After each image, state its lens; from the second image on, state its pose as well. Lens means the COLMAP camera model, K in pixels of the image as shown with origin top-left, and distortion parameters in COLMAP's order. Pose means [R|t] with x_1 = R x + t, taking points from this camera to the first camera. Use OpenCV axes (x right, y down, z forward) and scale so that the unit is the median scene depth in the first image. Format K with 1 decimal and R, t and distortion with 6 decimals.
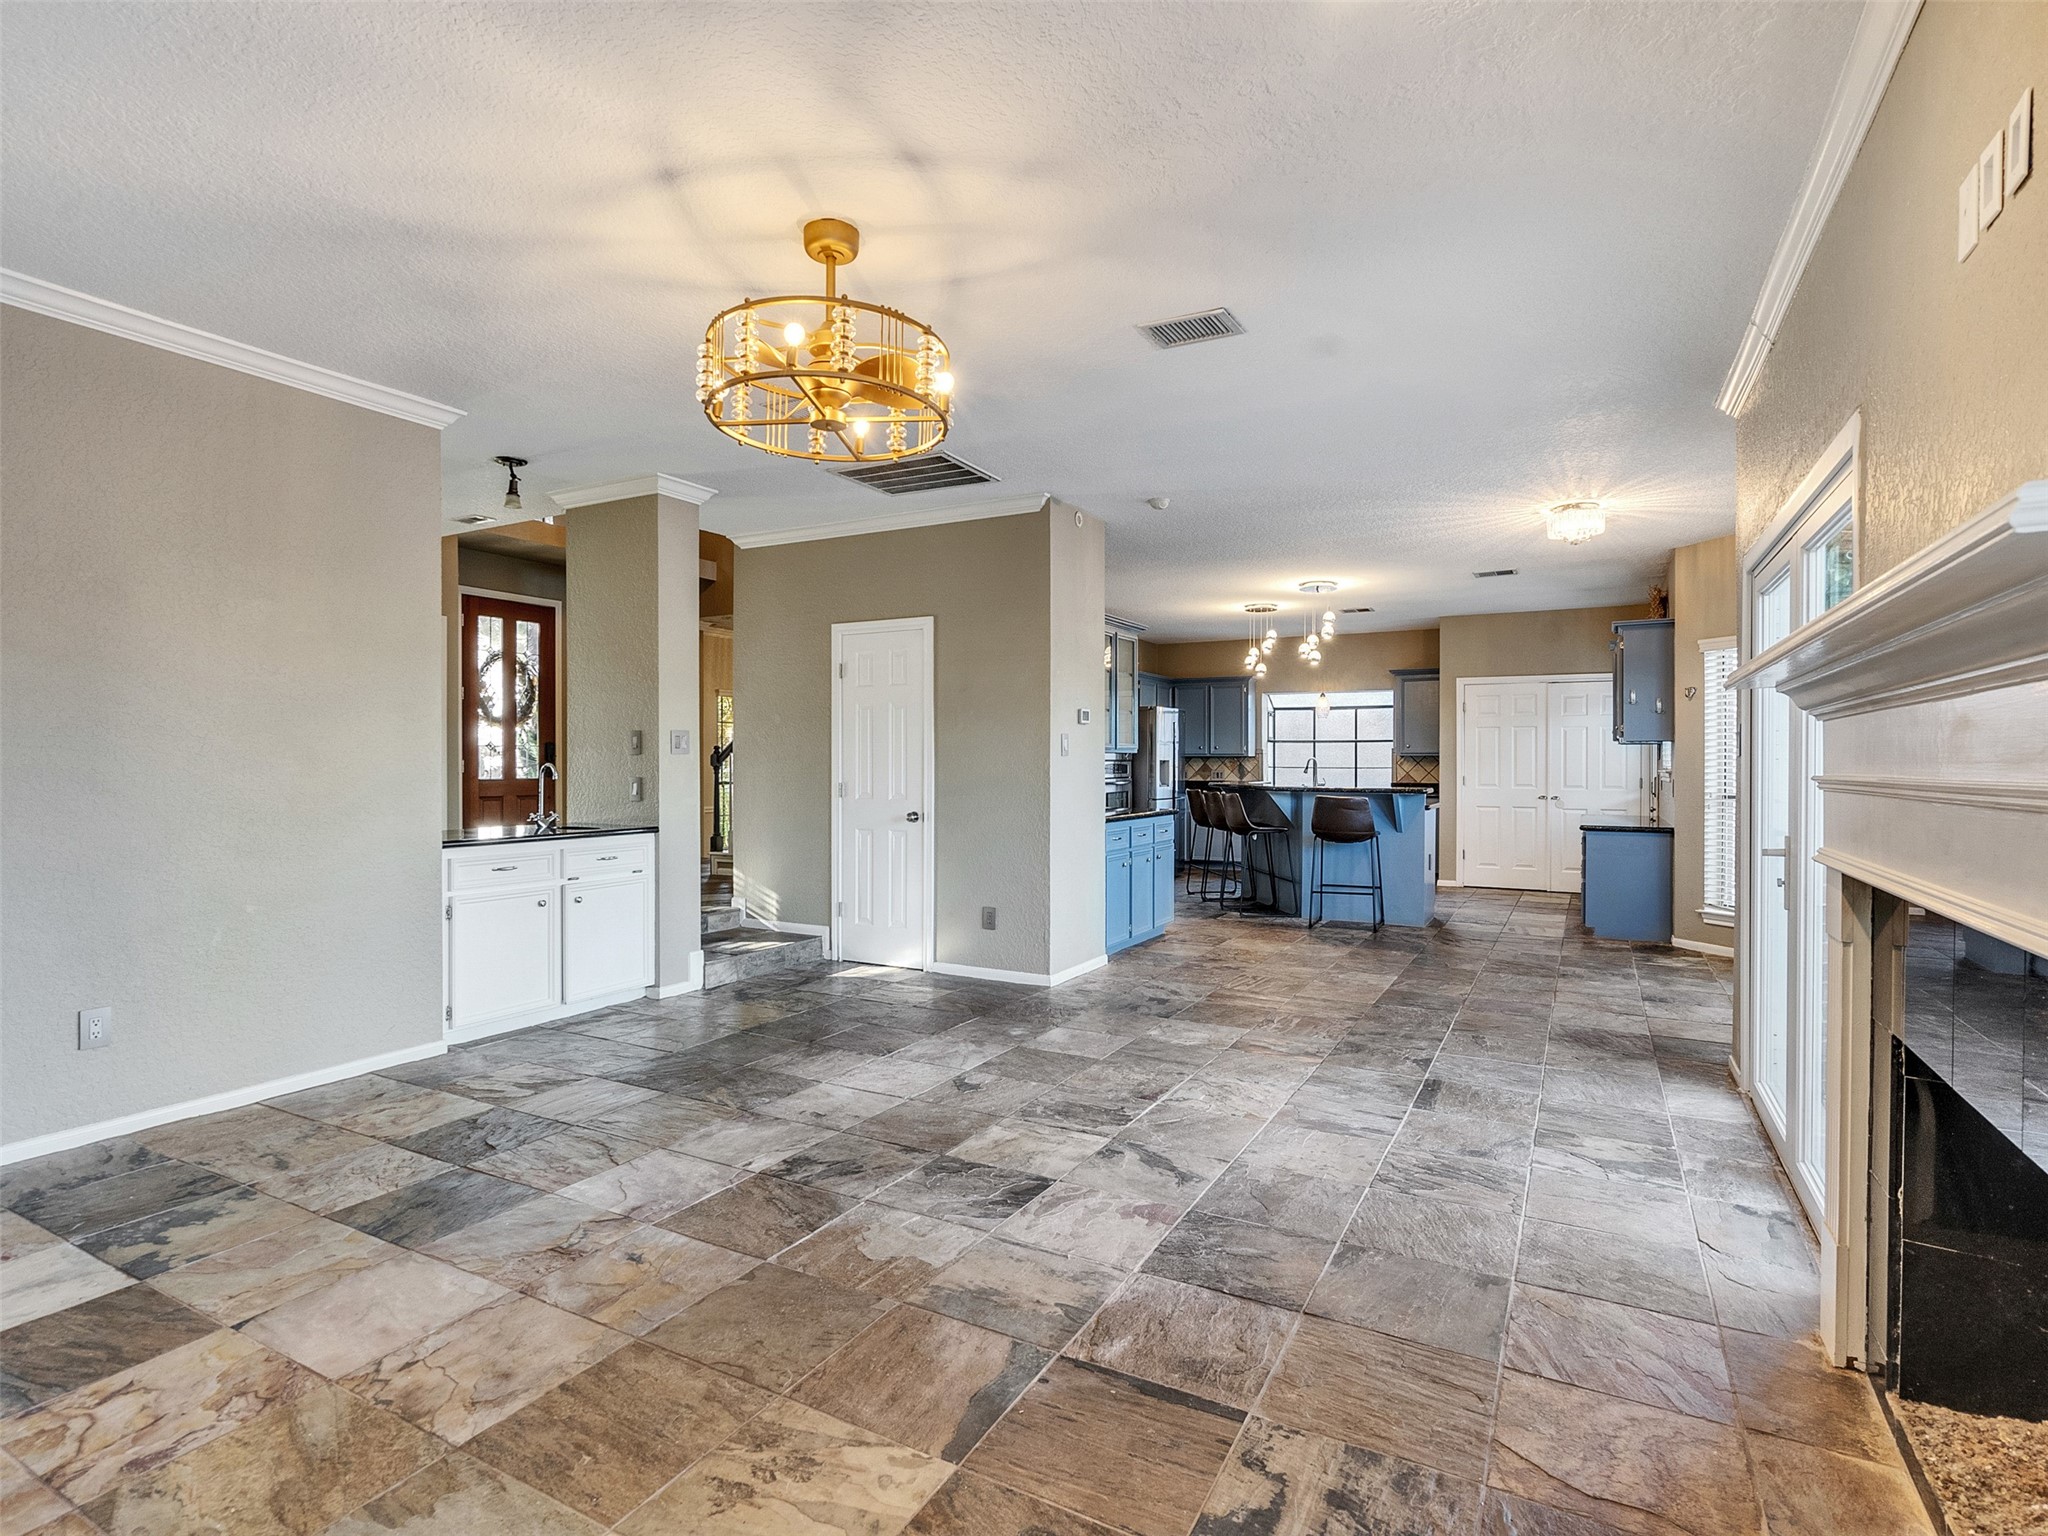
lens RADIAL K [[1045.7, 0, 1005.2], [0, 1045.7, 768.7], [0, 0, 1]] dist [-0.010814, 0.009200]
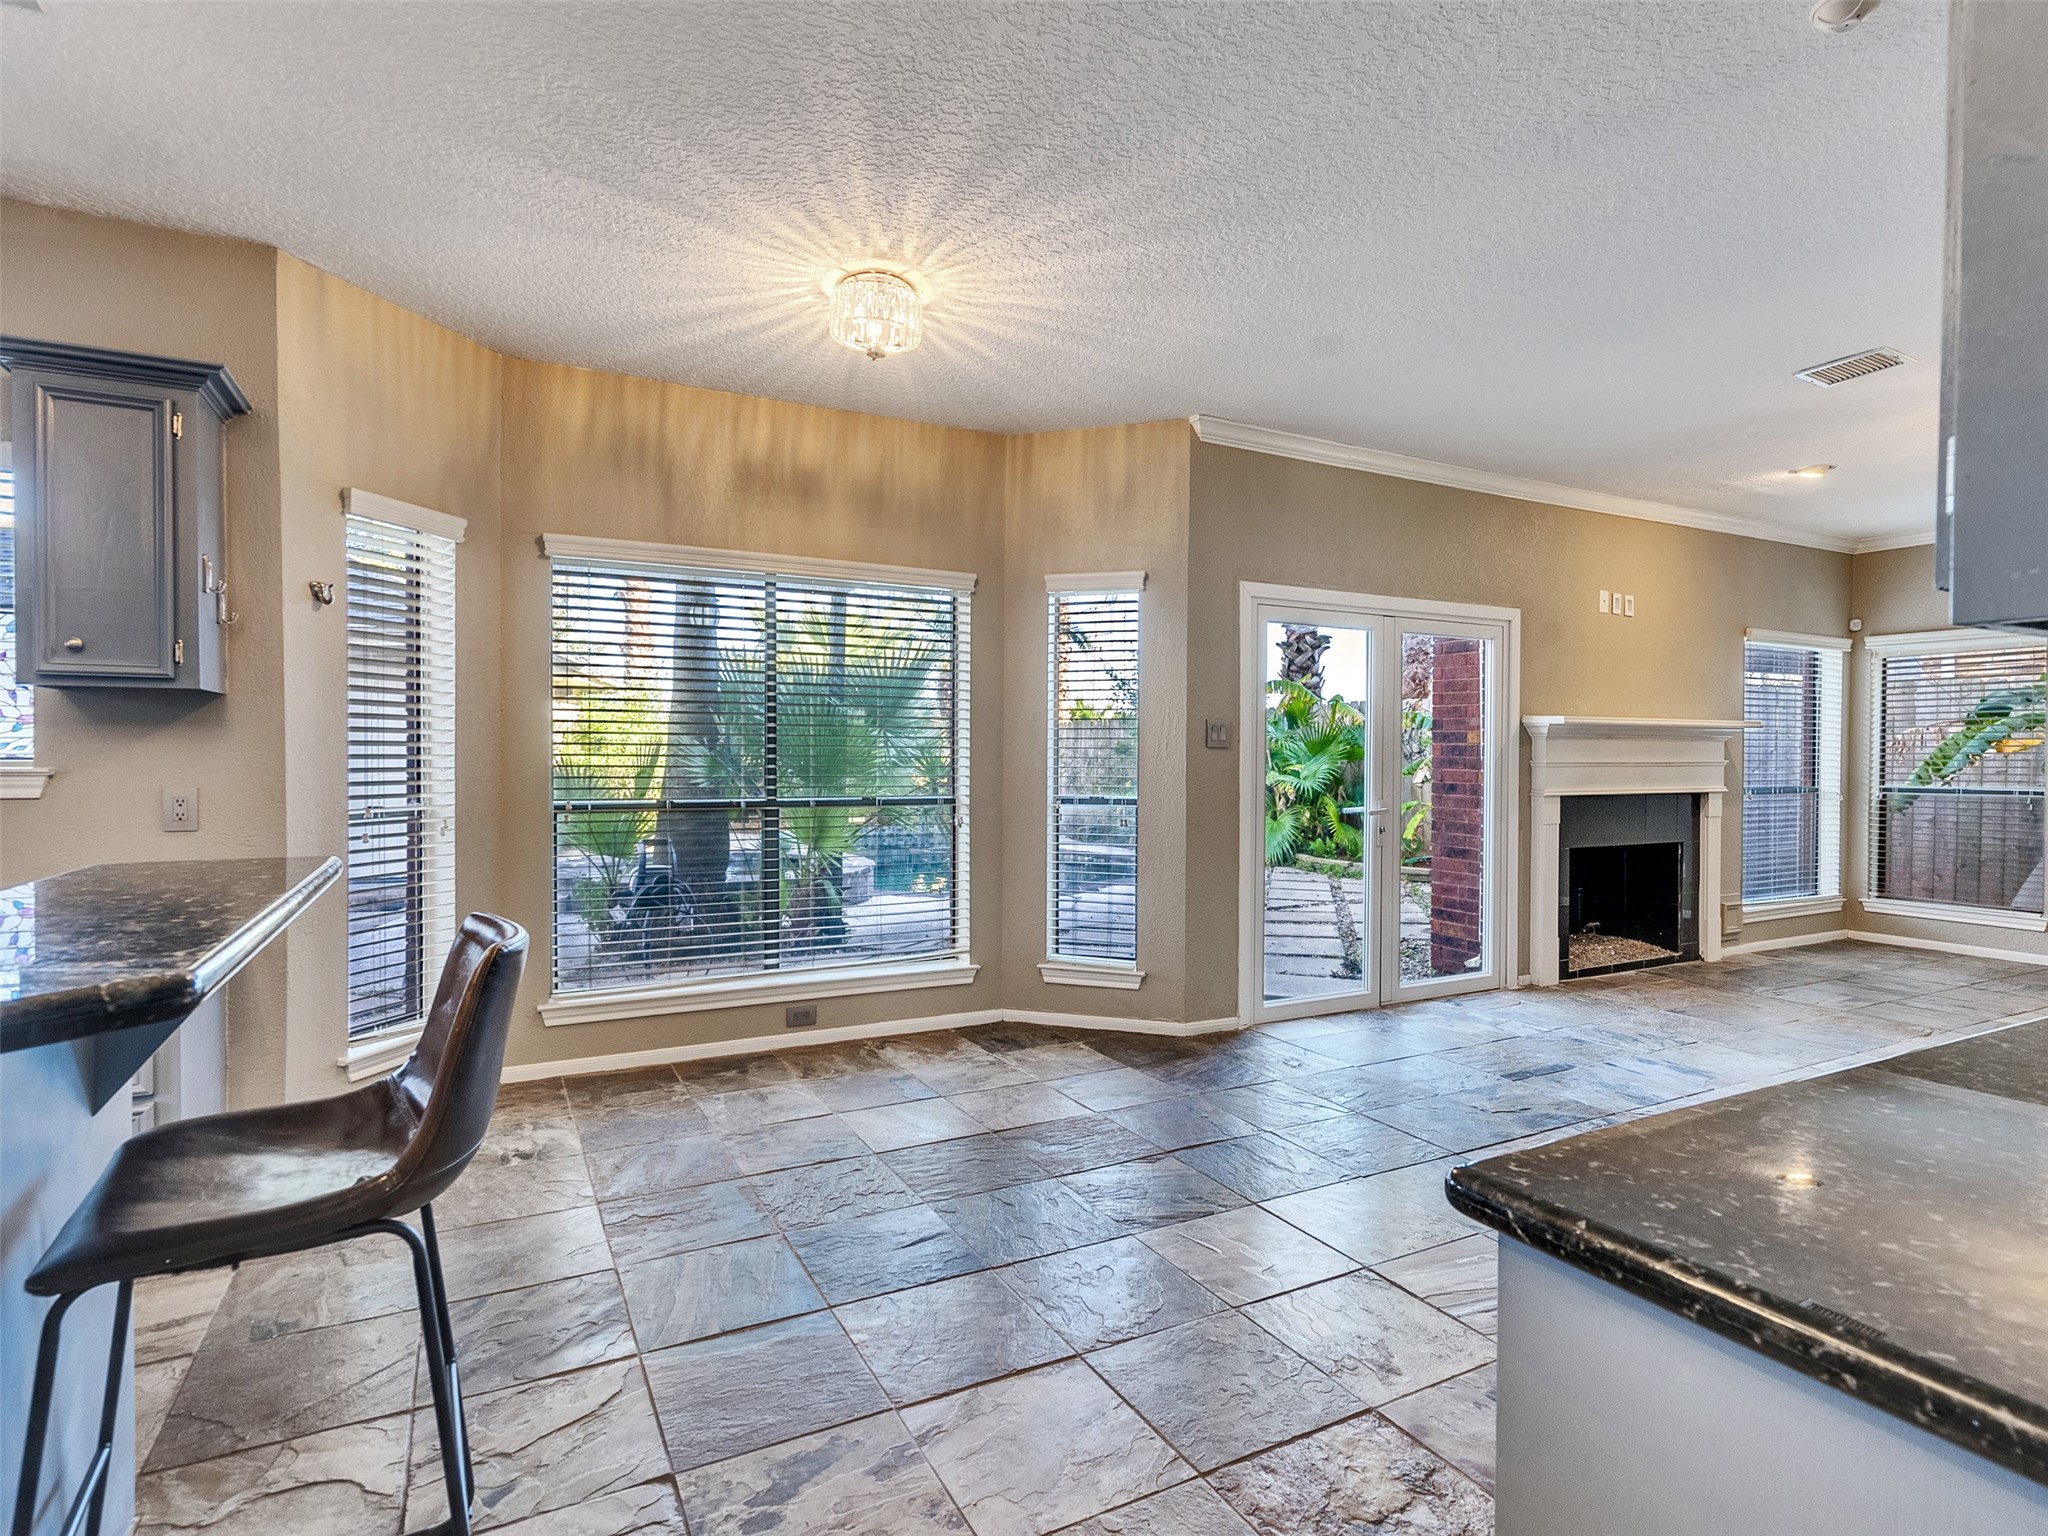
lens RADIAL K [[1045.7, 0, 1005.2], [0, 1045.7, 768.7], [0, 0, 1]] dist [-0.010814, 0.009200]
pose [[-0.832839, -0.013429, 0.553352, 0.136449], [-0.002756, 0.999794, 0.020116, -0.005976], [-0.553508, 0.015228, -0.832705, 1.067485]]
